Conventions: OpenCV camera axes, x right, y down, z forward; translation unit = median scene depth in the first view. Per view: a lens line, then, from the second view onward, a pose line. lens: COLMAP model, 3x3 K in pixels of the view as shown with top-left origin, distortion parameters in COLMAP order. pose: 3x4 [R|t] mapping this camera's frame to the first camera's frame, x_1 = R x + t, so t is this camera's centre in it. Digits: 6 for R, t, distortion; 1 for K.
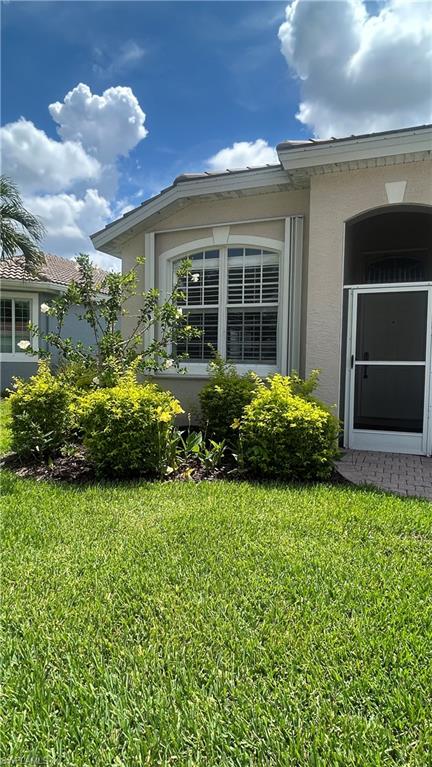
lens RADIAL K [[435.0, 0, 215.8], [0, 435.0, 382.9], [0, 0, 1]] dist [0.002154, 0.000208]
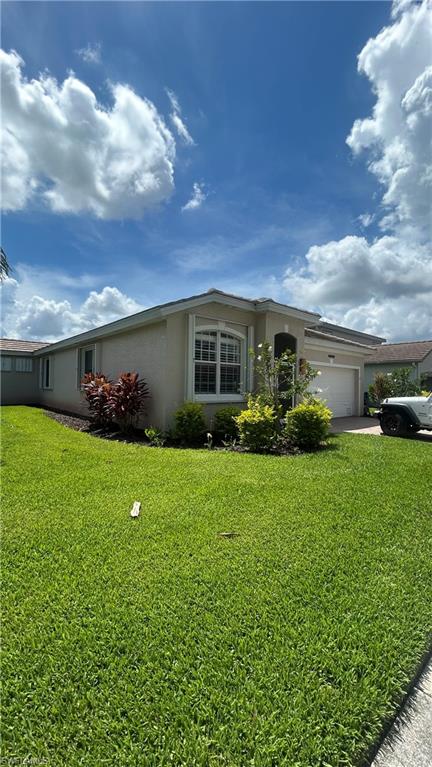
lens RADIAL K [[313.9, 0, 216.1], [0, 313.9, 384.1], [0, 0, 1]] dist [0.015115, -0.000136]
pose [[0.415852, -0.001390, 0.909431, -1.210042], [0.068922, 0.997171, -0.029991, -0.047758], [-0.906817, 0.075151, 0.414772, 0.469846]]
